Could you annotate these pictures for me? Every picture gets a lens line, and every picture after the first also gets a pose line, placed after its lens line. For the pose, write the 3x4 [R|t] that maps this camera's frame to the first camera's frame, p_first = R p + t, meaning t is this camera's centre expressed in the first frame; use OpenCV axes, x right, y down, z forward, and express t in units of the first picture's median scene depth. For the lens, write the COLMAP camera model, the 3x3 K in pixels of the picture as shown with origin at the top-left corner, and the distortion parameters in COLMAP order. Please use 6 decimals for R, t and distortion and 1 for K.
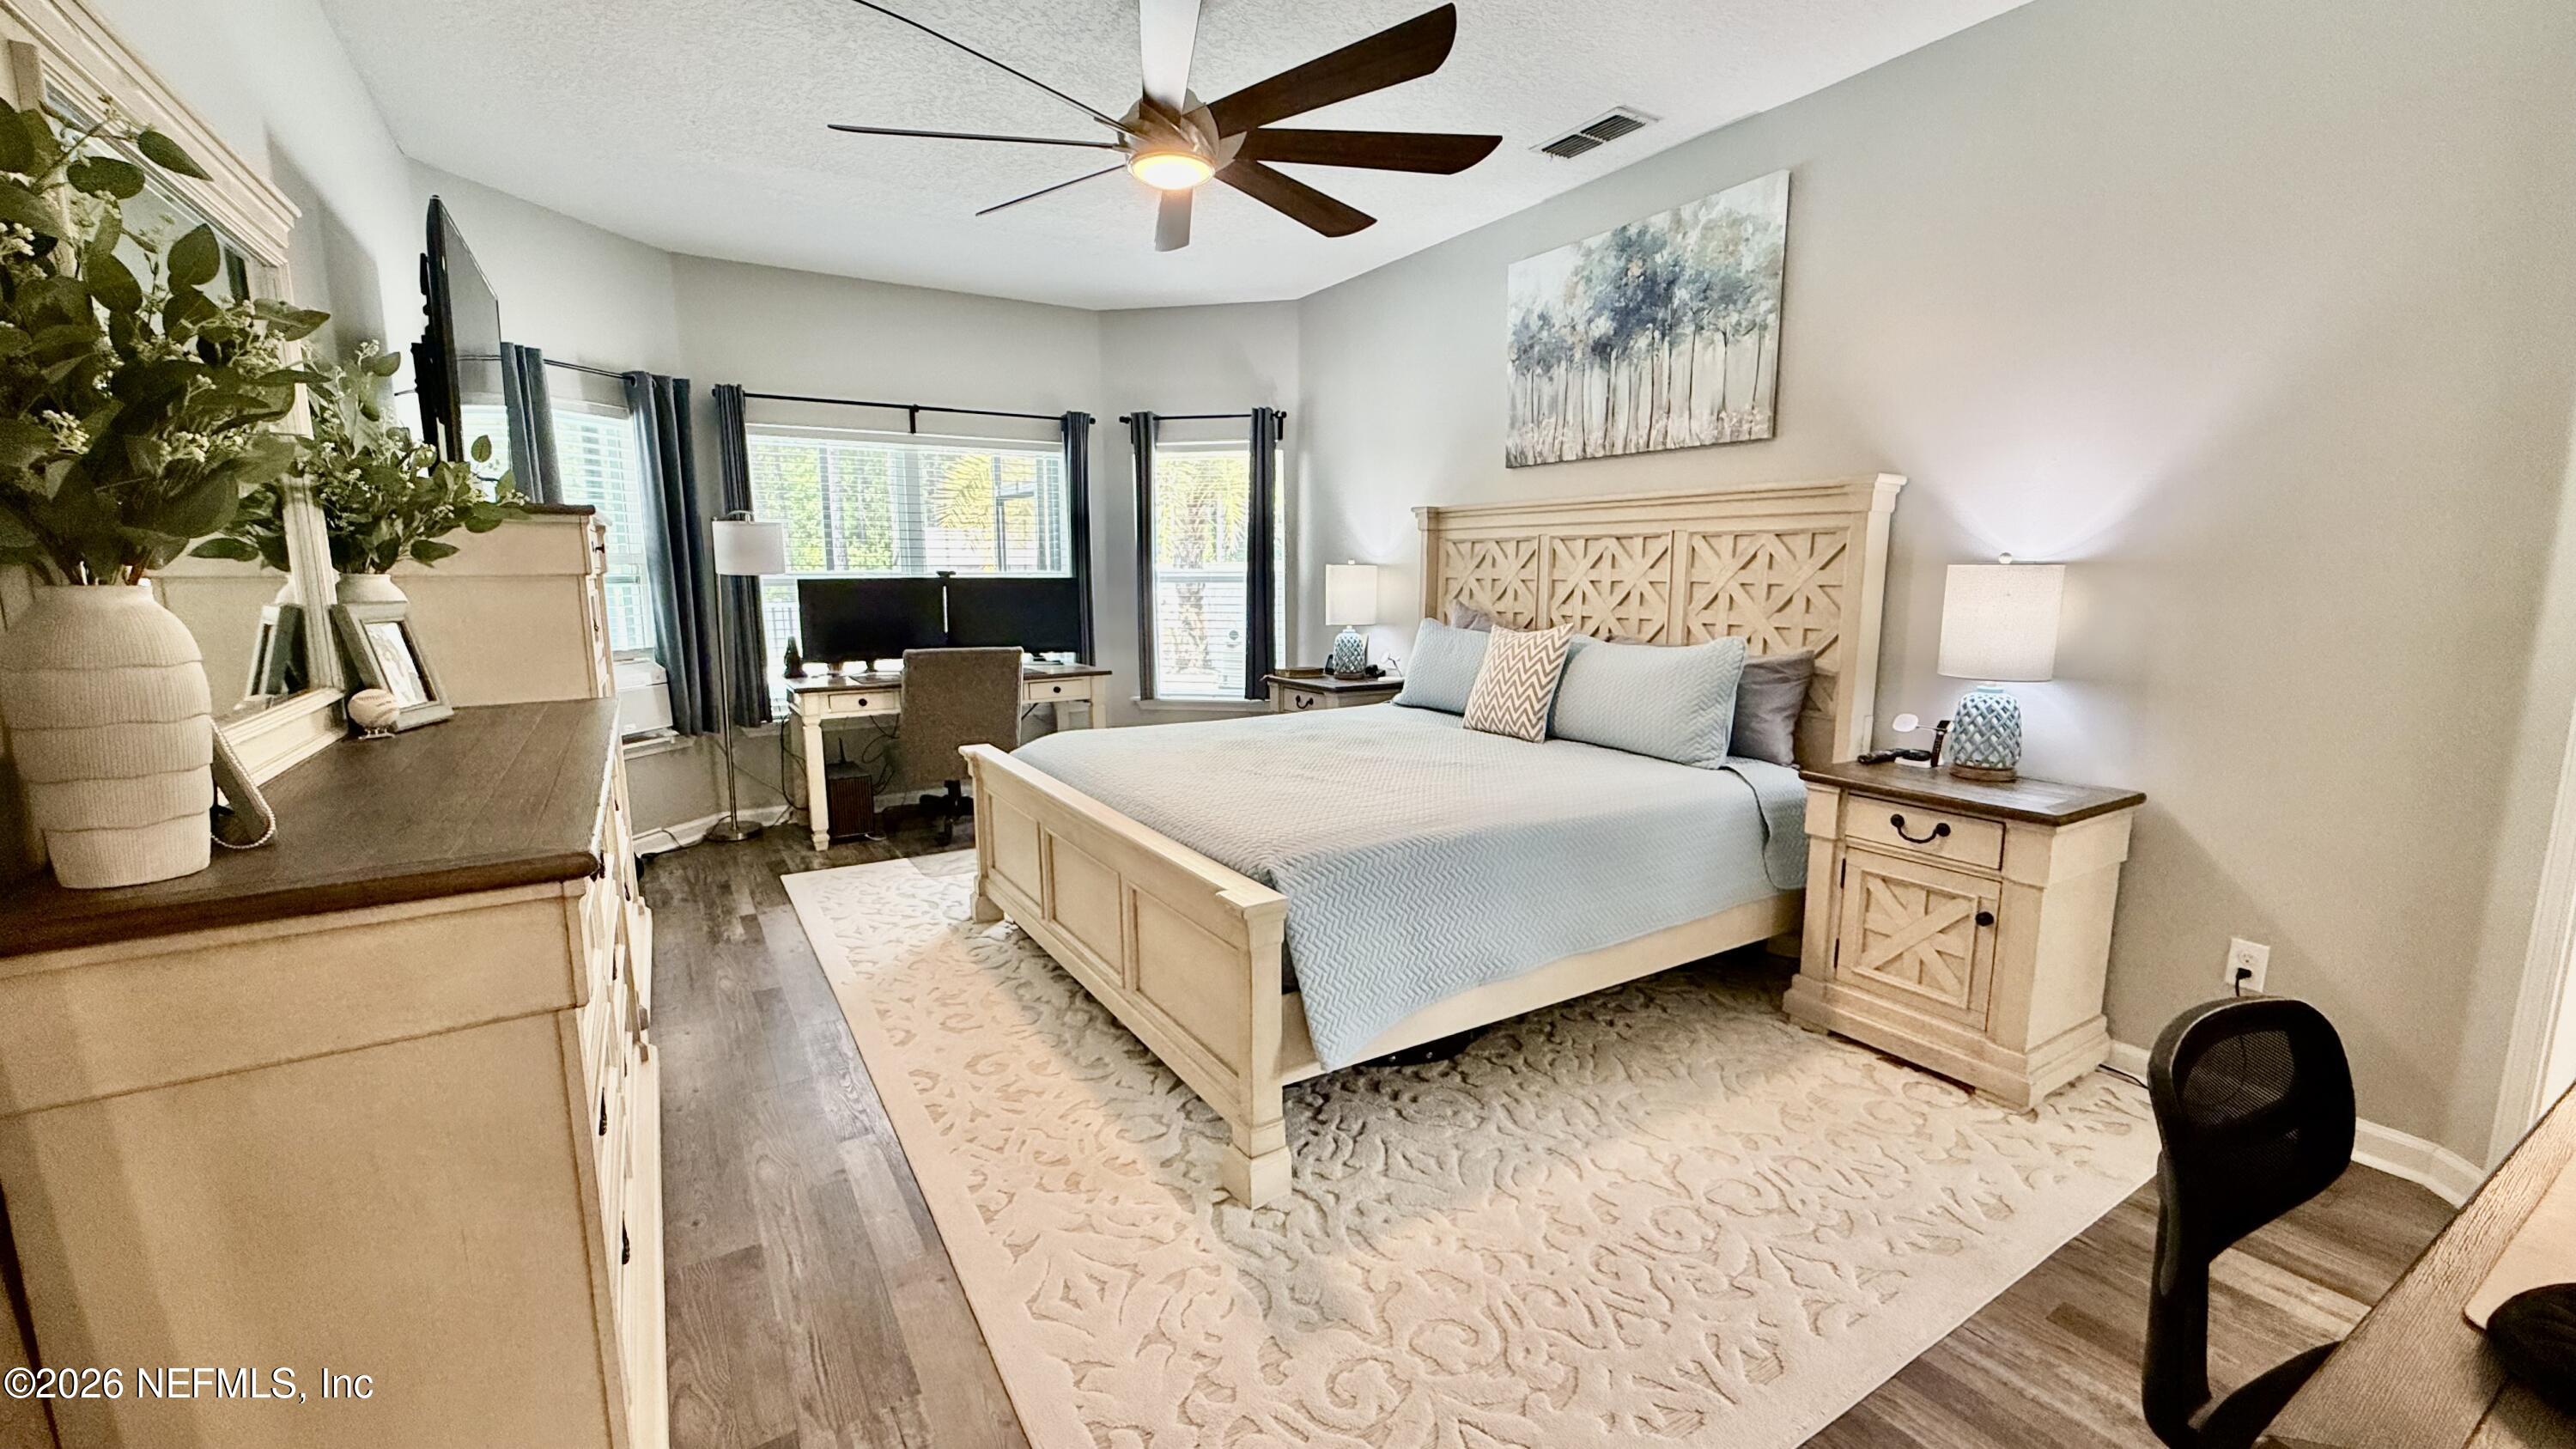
lens RADIAL K [[1031.7, 0, 1295.8], [0, 1031.7, 729.8], [0, 0, 1]] dist [0.002852, -0.000573]
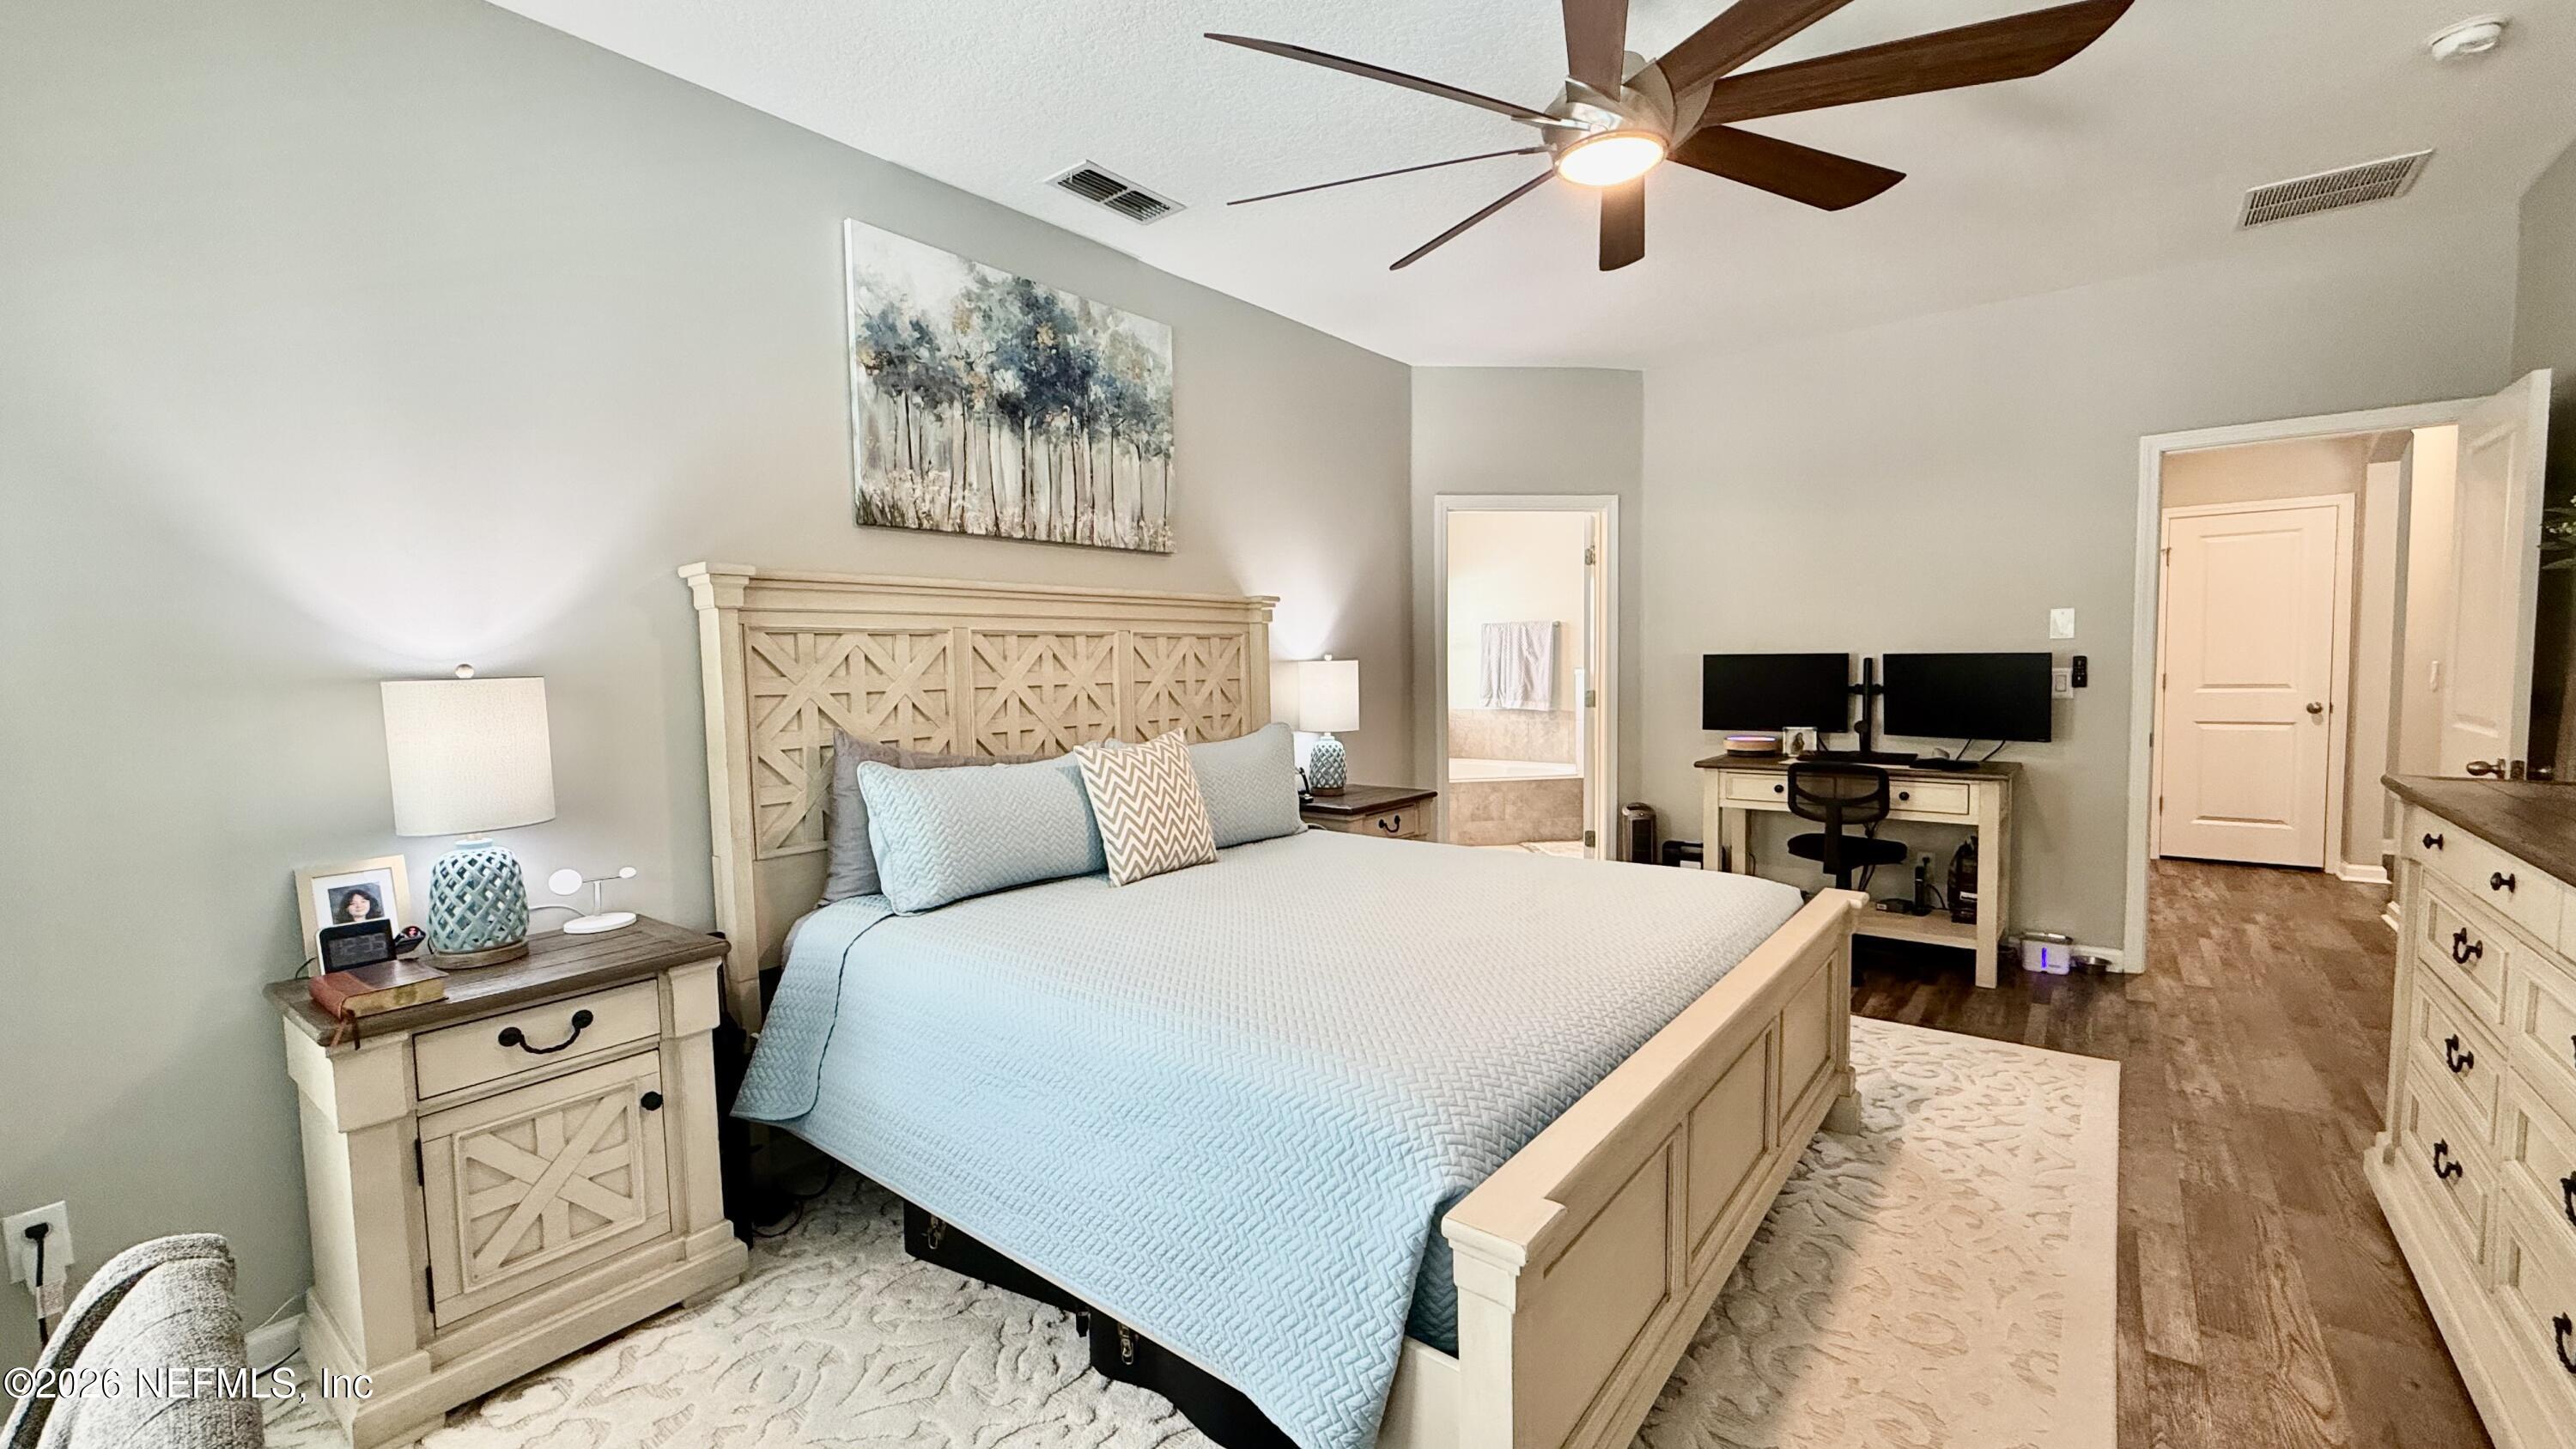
lens RADIAL K [[1031.7, 0, 1284.0], [0, 1031.7, 730.8], [0, 0, 1]] dist [0.002852, -0.000573]
pose [[-0.328994, -0.057493, 0.942580, -0.590861], [0.167886, 0.978683, 0.118293, -0.184410], [-0.929289, 0.197164, -0.312328, 1.147204]]
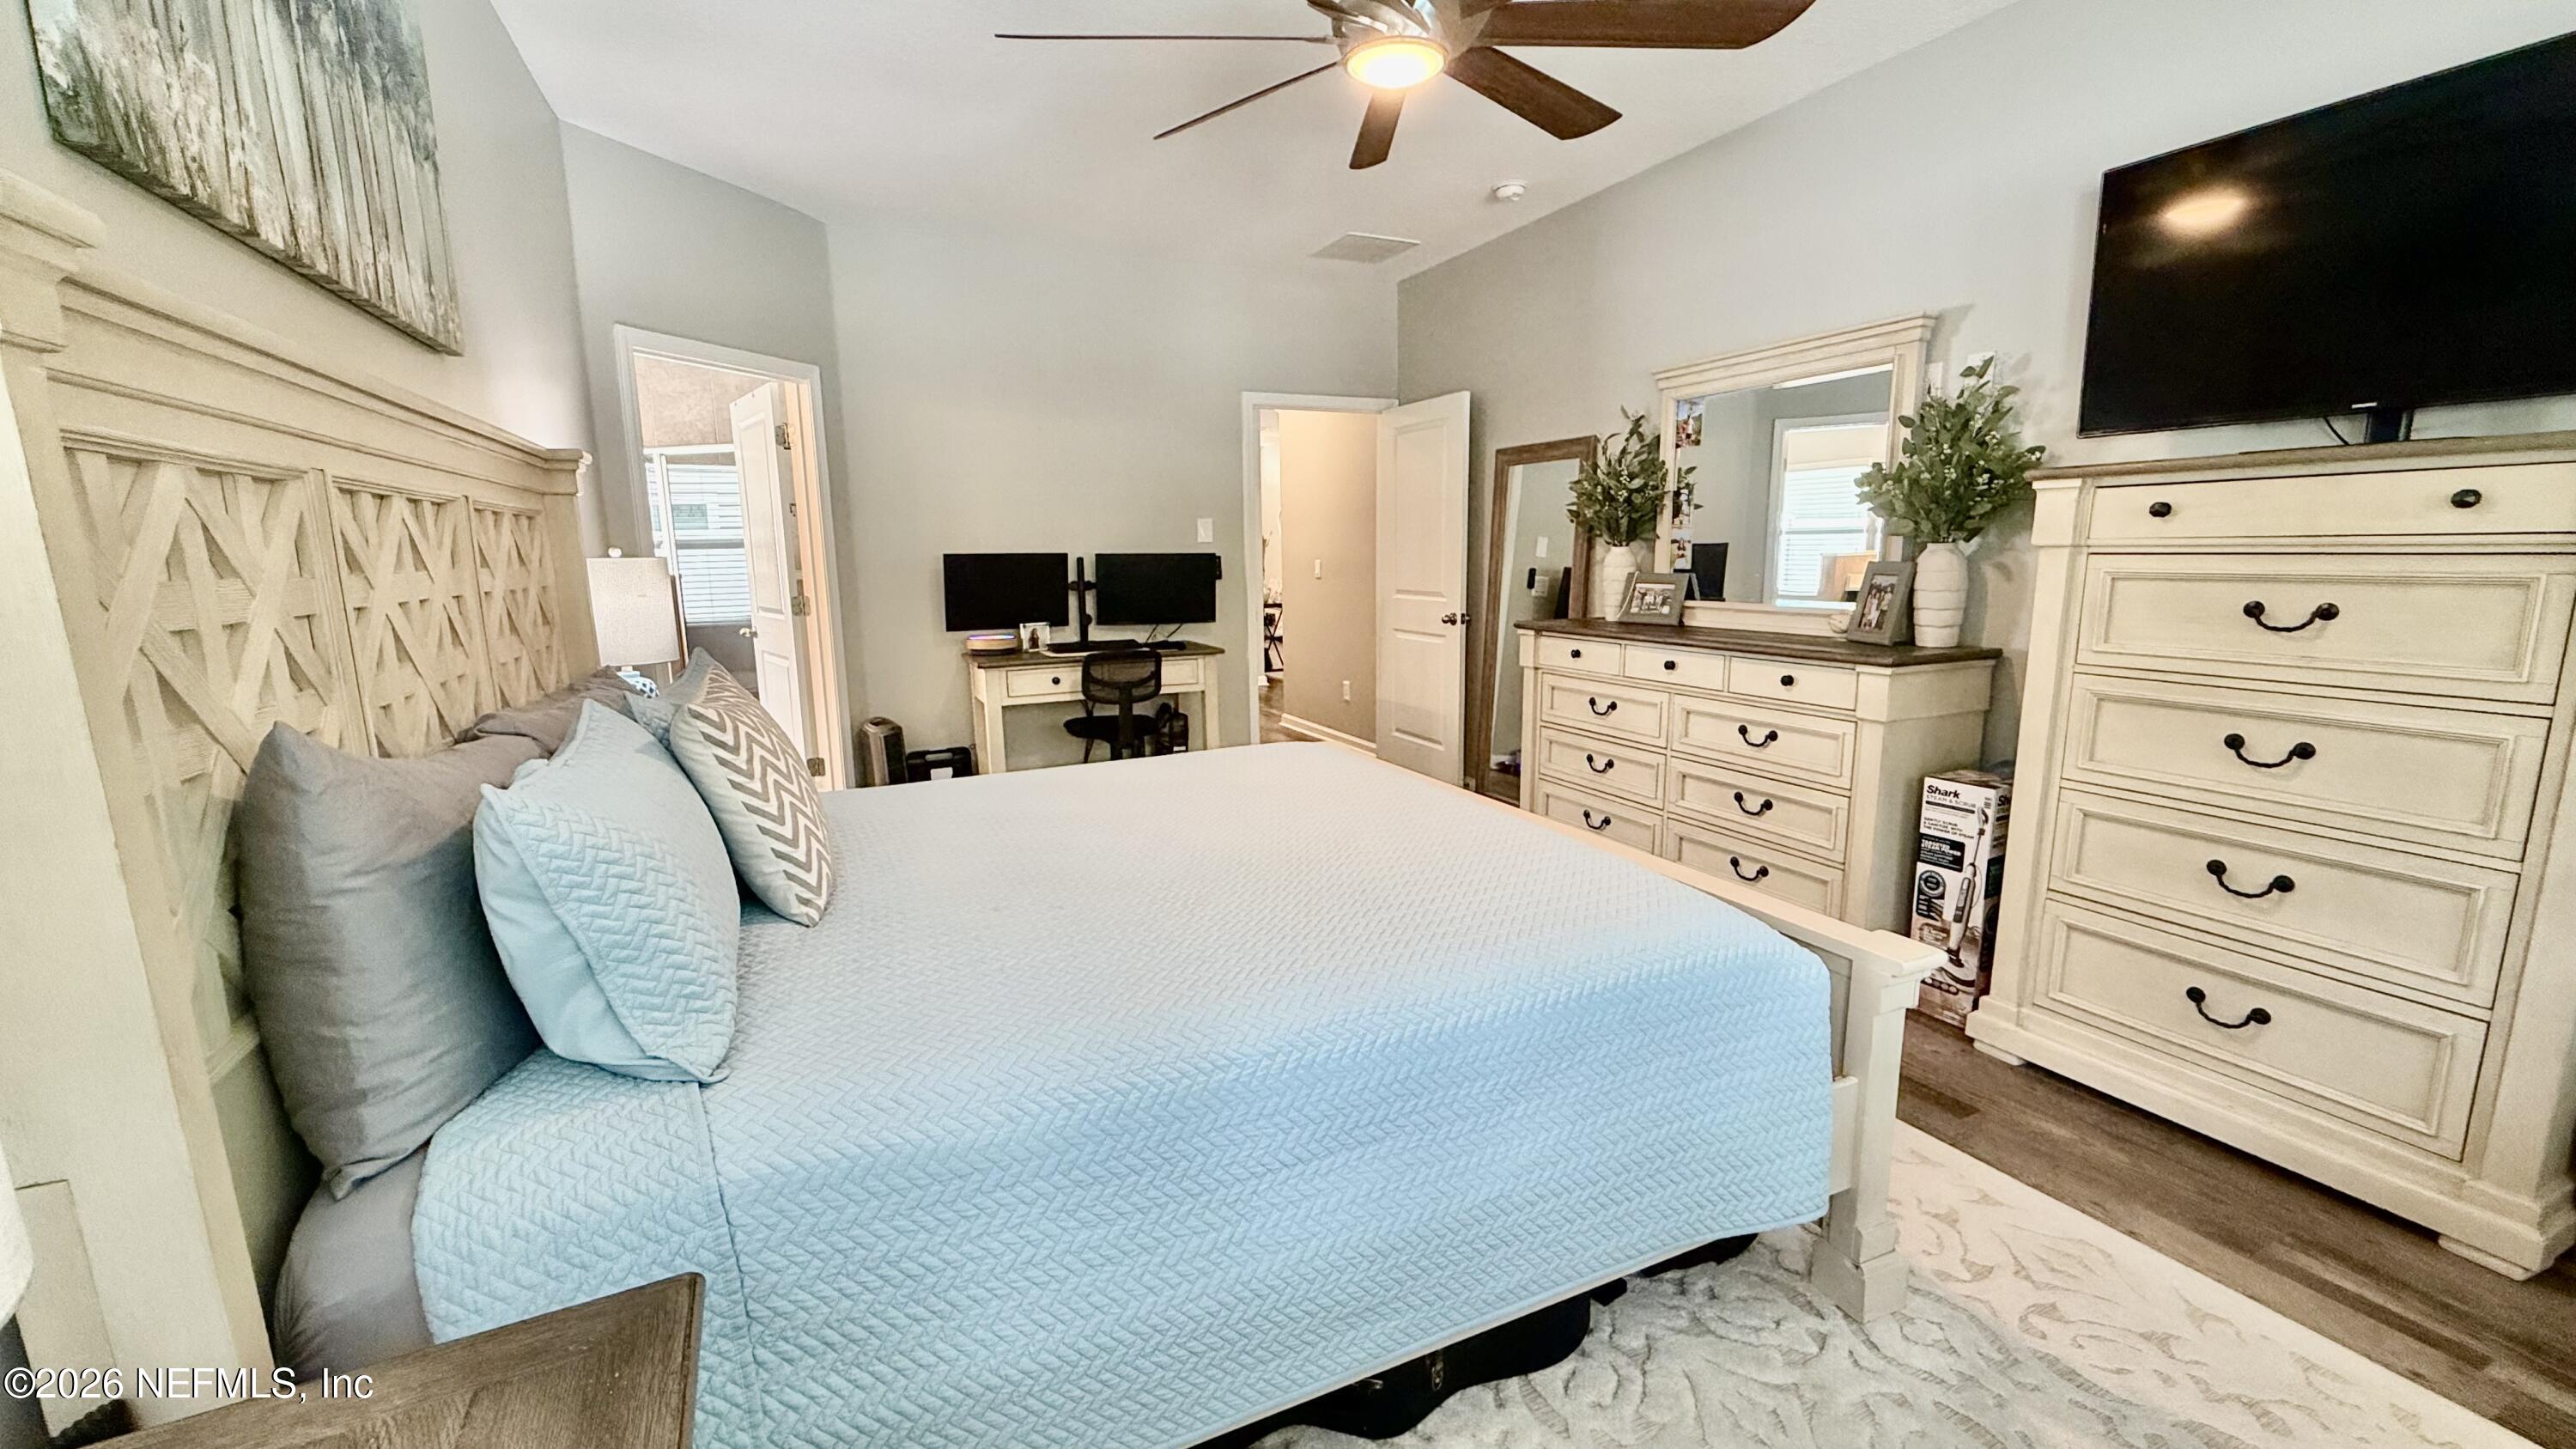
lens RADIAL K [[1031.7, 0, 1295.5], [0, 1031.7, 730.8], [0, 0, 1]] dist [0.002852, -0.000573]
pose [[-0.993286, -0.004591, 0.115594, -0.100930], [0.033786, 0.944138, 0.327814, -0.230581], [-0.110641, 0.329519, -0.937644, 1.434106]]
